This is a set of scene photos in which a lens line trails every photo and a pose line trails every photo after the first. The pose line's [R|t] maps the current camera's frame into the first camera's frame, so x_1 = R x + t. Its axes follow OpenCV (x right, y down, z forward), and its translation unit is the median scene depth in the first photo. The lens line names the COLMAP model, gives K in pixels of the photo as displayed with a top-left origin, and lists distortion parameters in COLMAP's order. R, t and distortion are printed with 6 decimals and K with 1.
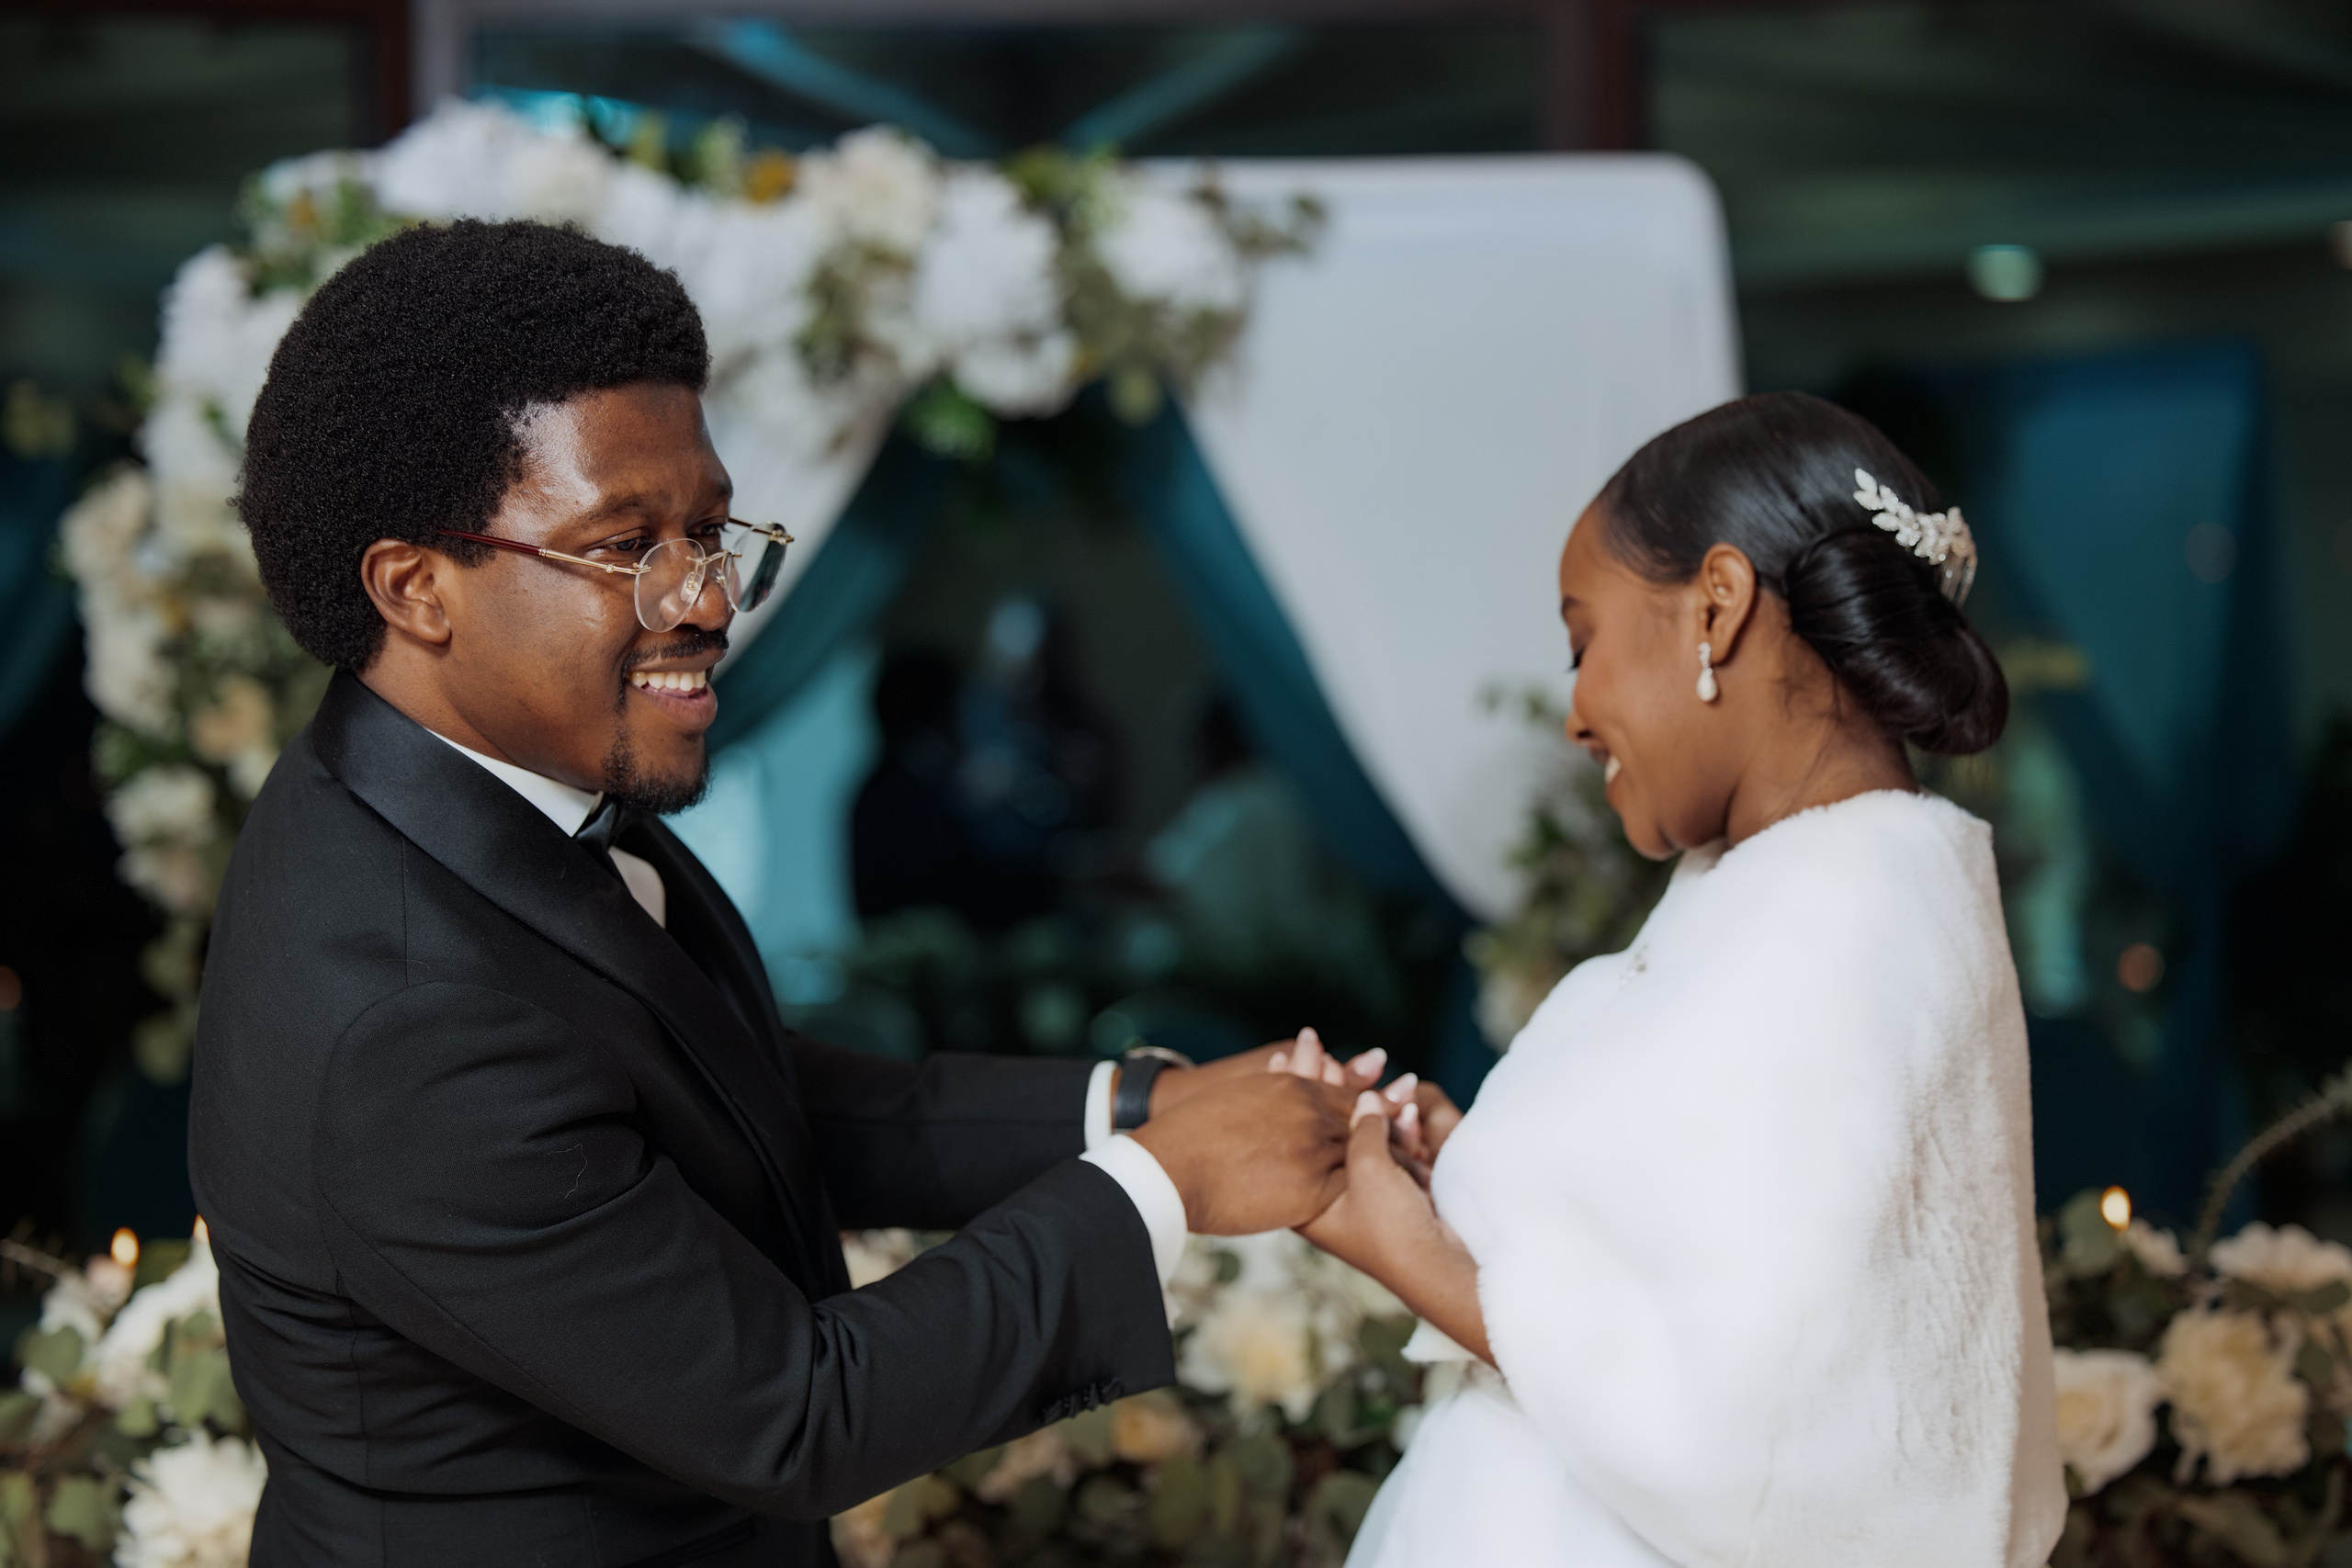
lens RADIAL K [[5869.9, 0, 1138.3], [0, 5869.9, 792.5], [0, 0, 1]] dist [0.086885, 0.546314]
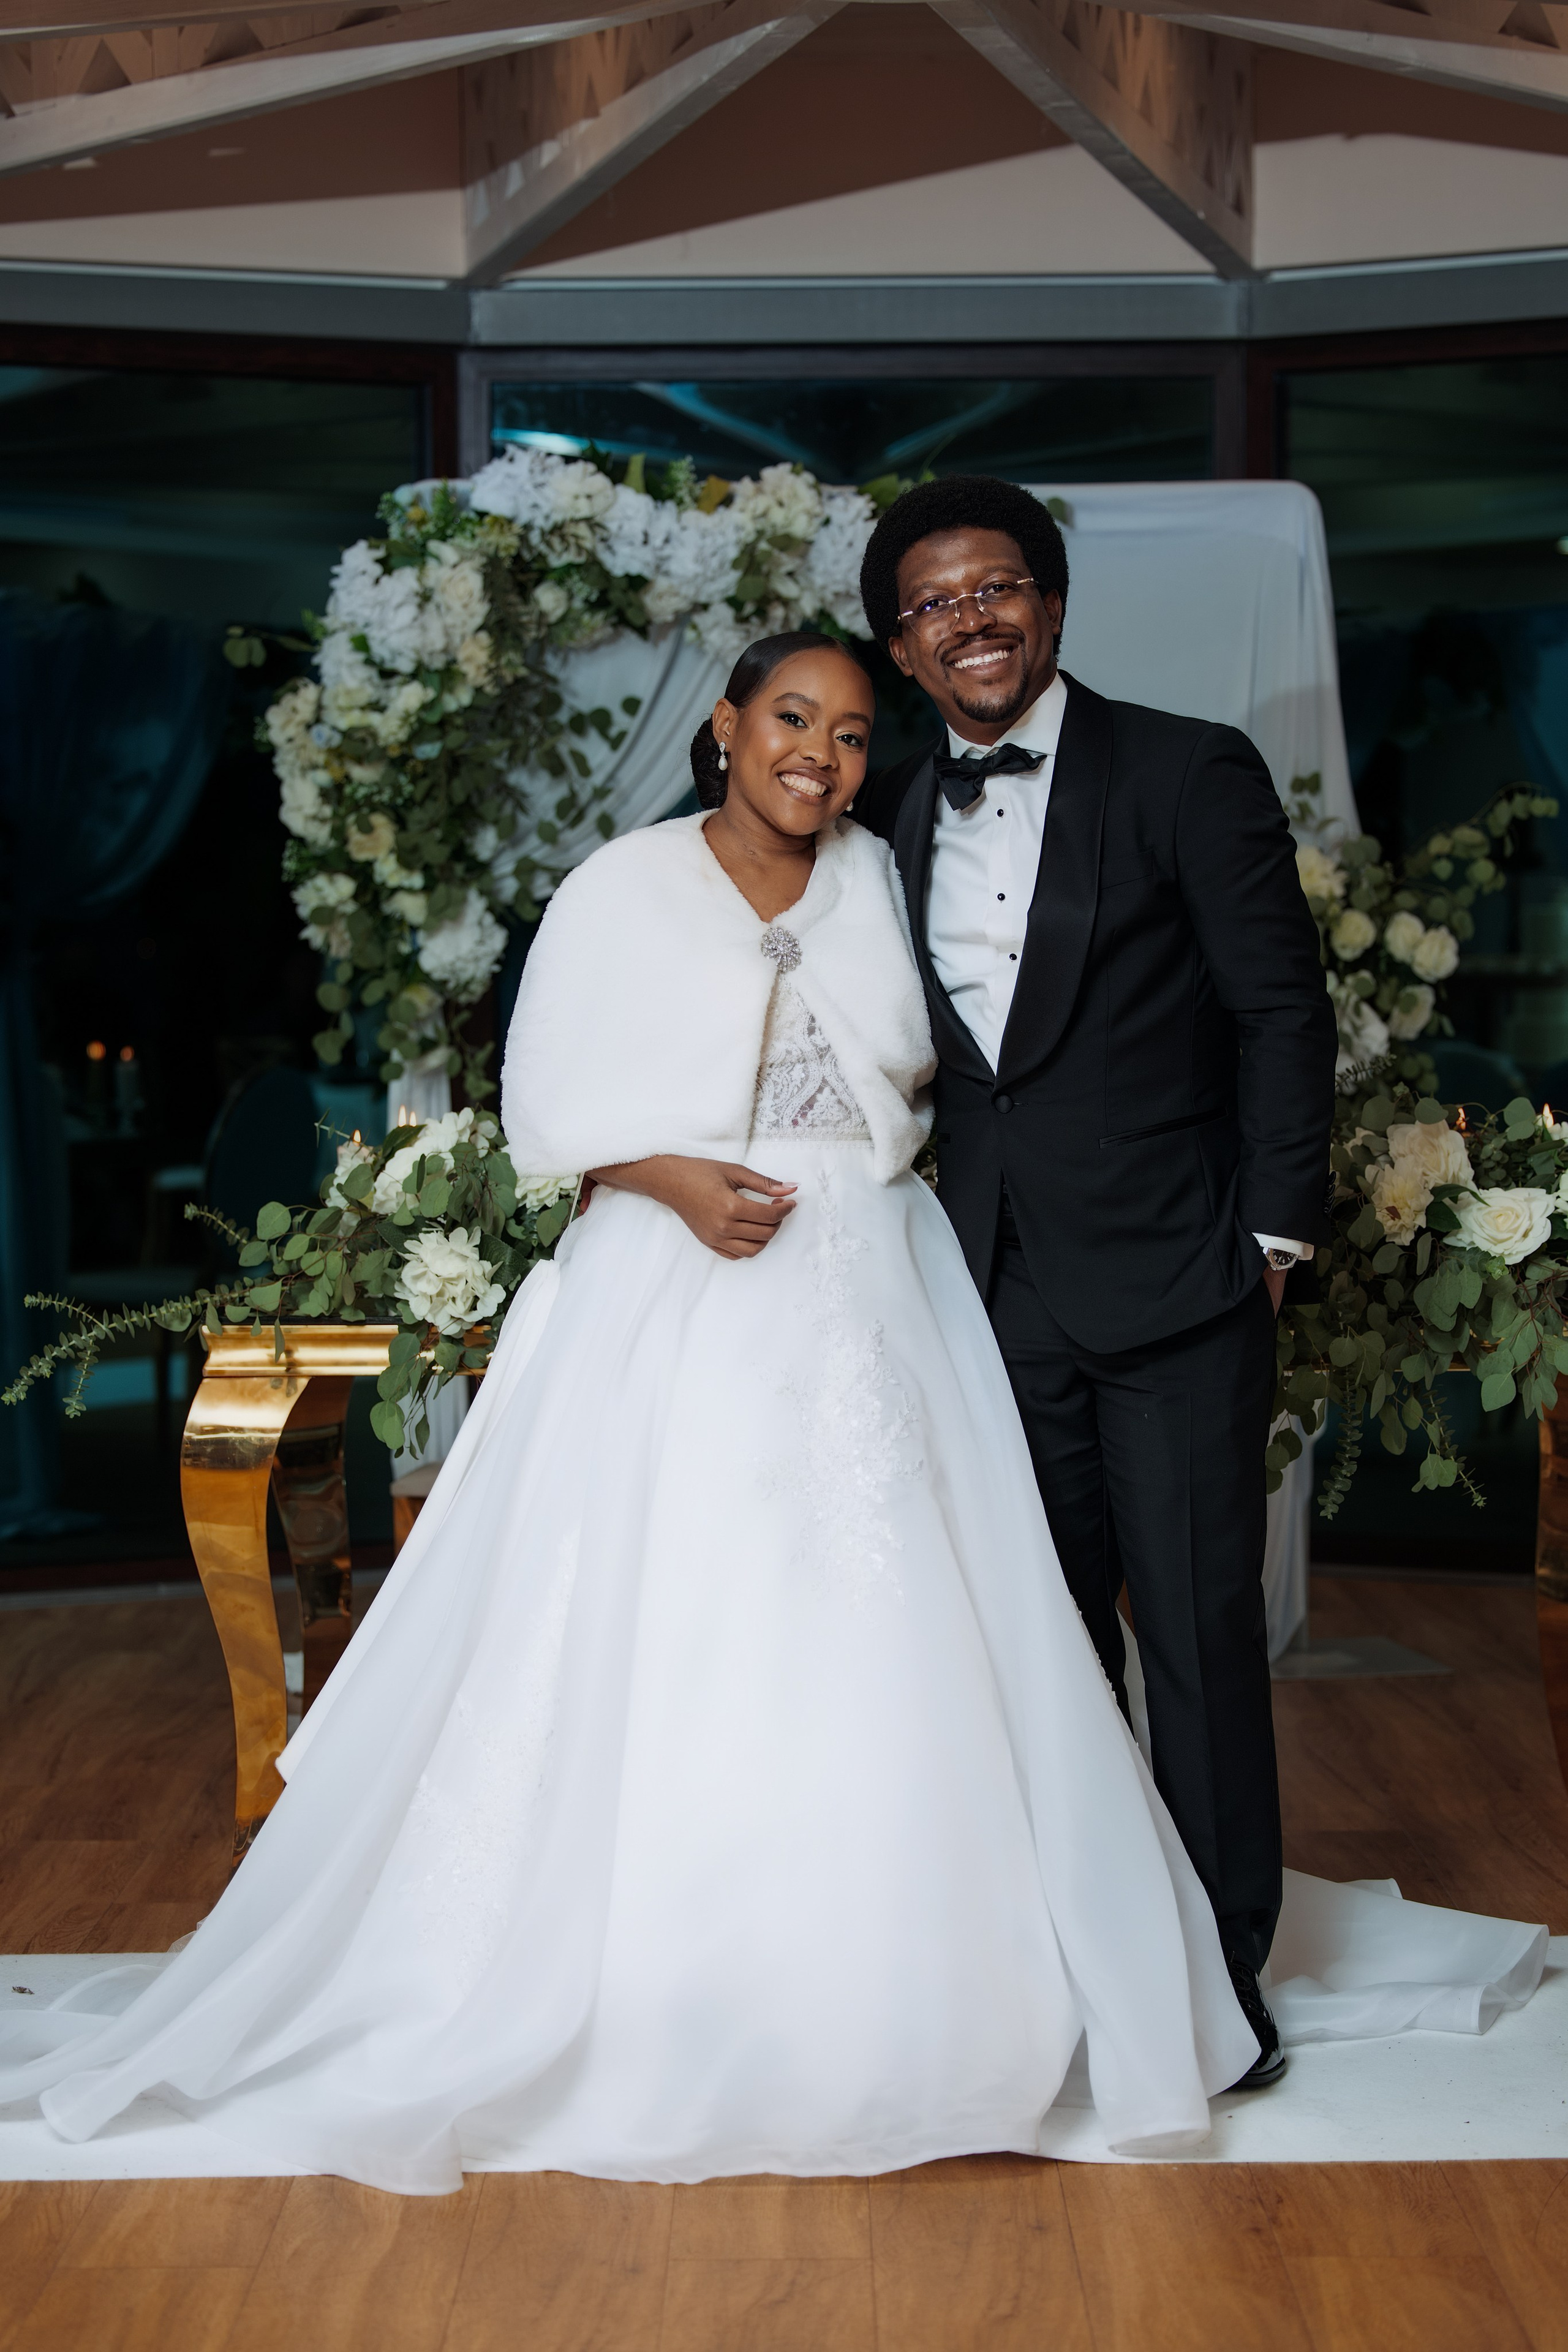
lens RADIAL K [[4805.3, 0, 784.0], [0, 4805.3, 1176.0], [0, 0, 1]] dist [-0.001402, 0.091243]
pose [[0.999820, 0.002348, -0.018842, -0.019707], [-0.001508, 0.999009, 0.044487, 0.020571], [0.018928, -0.044450, 0.998832, -0.284721]]
